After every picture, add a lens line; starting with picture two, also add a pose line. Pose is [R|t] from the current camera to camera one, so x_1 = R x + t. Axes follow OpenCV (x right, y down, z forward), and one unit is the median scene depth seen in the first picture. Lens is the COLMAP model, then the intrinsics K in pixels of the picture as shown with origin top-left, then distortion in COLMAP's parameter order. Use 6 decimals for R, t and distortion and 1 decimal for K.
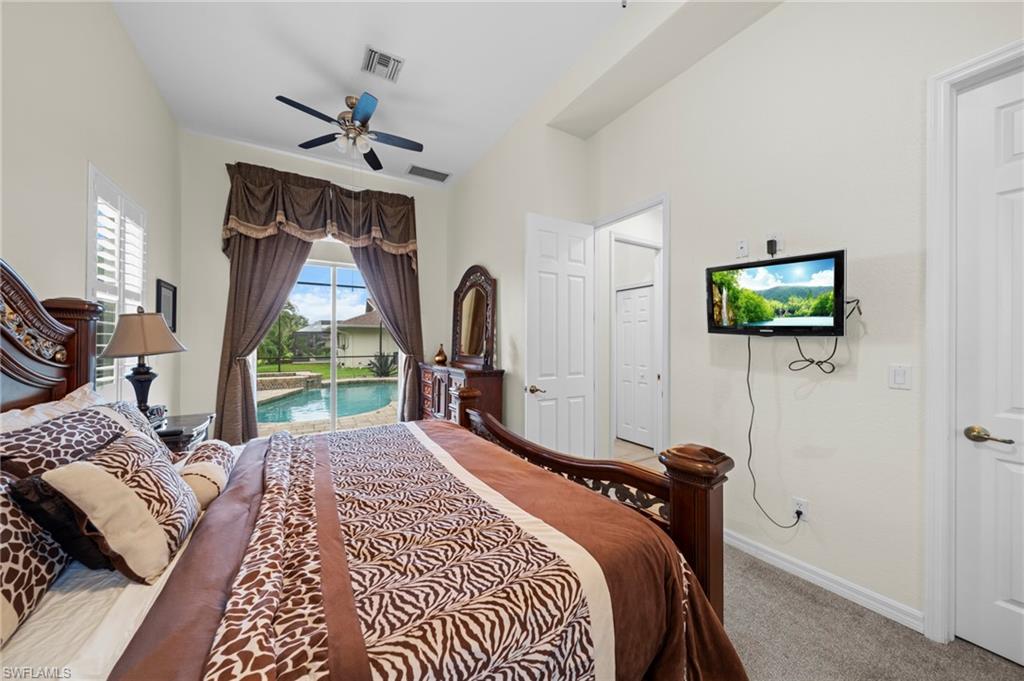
lens RADIAL K [[352.2, 0, 512.2], [0, 352.2, 341.0], [0, 0, 1]] dist [-0.002331, 0.000524]
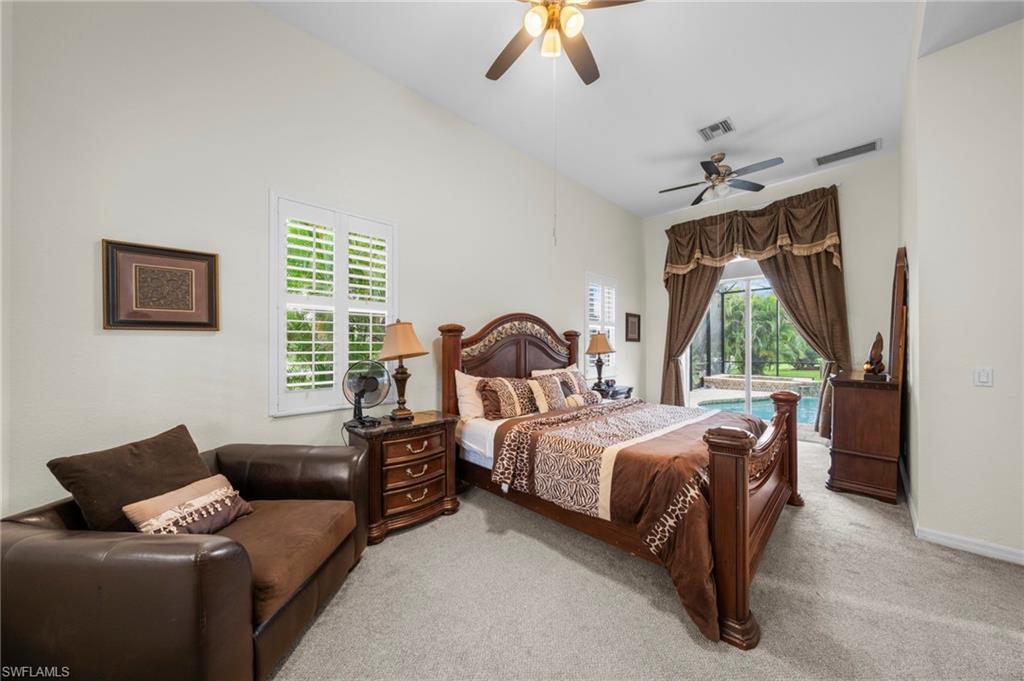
lens RADIAL K [[352.2, 0, 504.2], [0, 352.2, 347.0], [0, 0, 1]] dist [-0.002331, 0.000524]
pose [[0.235039, -0.003996, -0.971978, 0.463203], [0.006424, 0.999976, -0.002557, 0.000952], [0.971965, -0.005643, 0.235059, -0.036263]]
